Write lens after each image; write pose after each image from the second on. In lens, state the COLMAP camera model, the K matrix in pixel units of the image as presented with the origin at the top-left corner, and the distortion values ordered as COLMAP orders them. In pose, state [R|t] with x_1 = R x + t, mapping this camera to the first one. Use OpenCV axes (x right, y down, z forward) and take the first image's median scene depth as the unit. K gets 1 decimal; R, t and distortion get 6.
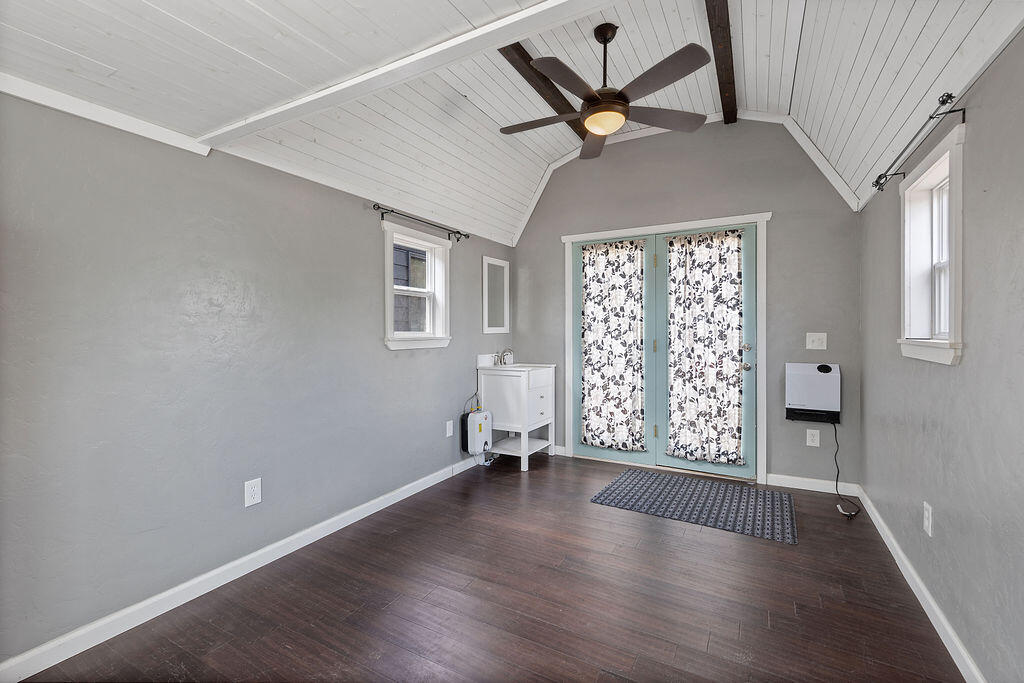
lens RADIAL K [[448.6, 0, 511.0], [0, 448.6, 337.4], [0, 0, 1]] dist [0.002251, -0.000547]
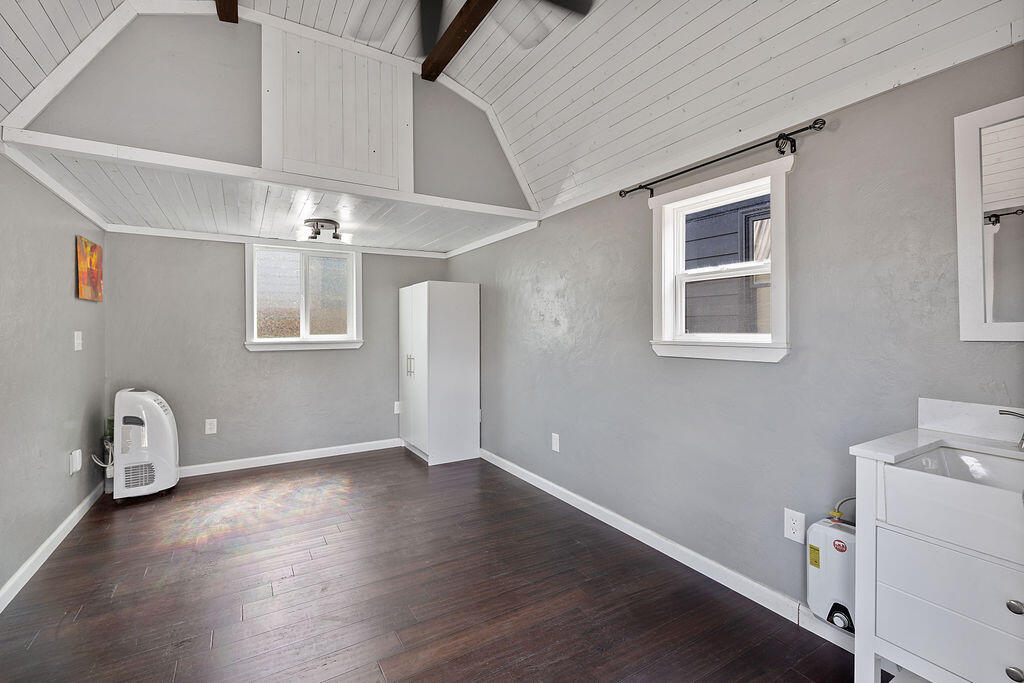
lens RADIAL K [[448.6, 0, 511.0], [0, 448.6, 331.8], [0, 0, 1]] dist [0.002251, -0.000547]
pose [[-0.495531, 0.023842, -0.868263, 0.522793], [0.003753, 0.999673, 0.025309, -0.035420], [0.868582, 0.009282, -0.495459, 1.112053]]
